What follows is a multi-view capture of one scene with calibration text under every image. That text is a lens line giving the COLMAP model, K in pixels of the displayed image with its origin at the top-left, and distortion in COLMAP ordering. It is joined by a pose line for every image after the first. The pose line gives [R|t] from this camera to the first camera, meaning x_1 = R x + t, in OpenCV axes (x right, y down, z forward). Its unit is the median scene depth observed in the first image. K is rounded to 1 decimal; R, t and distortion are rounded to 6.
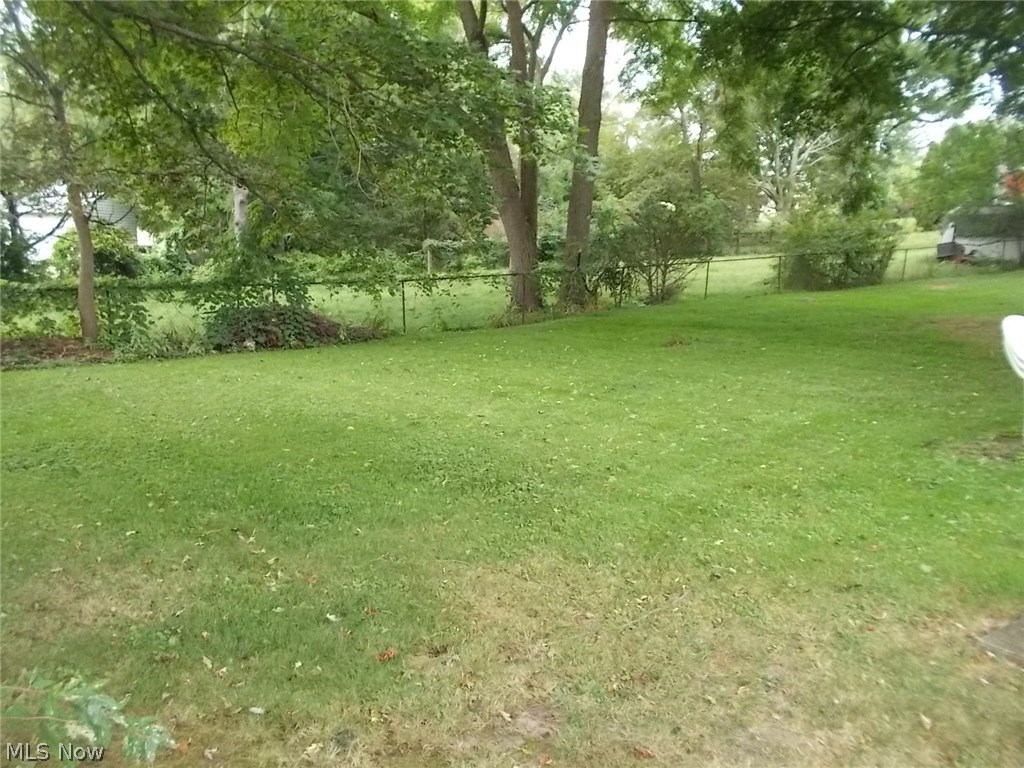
lens RADIAL K [[891.6, 0, 513.0], [0, 891.6, 383.4], [0, 0, 1]] dist [0.063206, -0.092308]
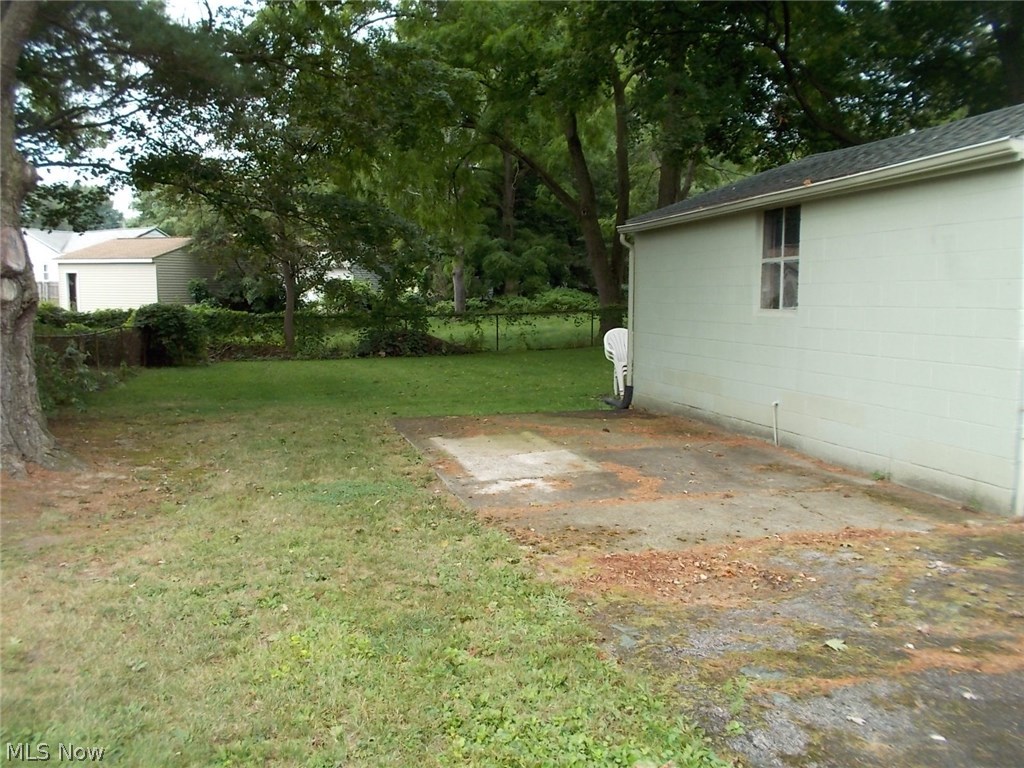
lens RADIAL K [[891.6, 0, 511.1], [0, 891.6, 384.9], [0, 0, 1]] dist [0.063206, -0.092308]
pose [[0.947902, 0.031898, -0.316961, 0.398760], [-0.046550, 0.998164, -0.038762, 0.058762], [0.315143, 0.051497, 0.947646, -0.390527]]
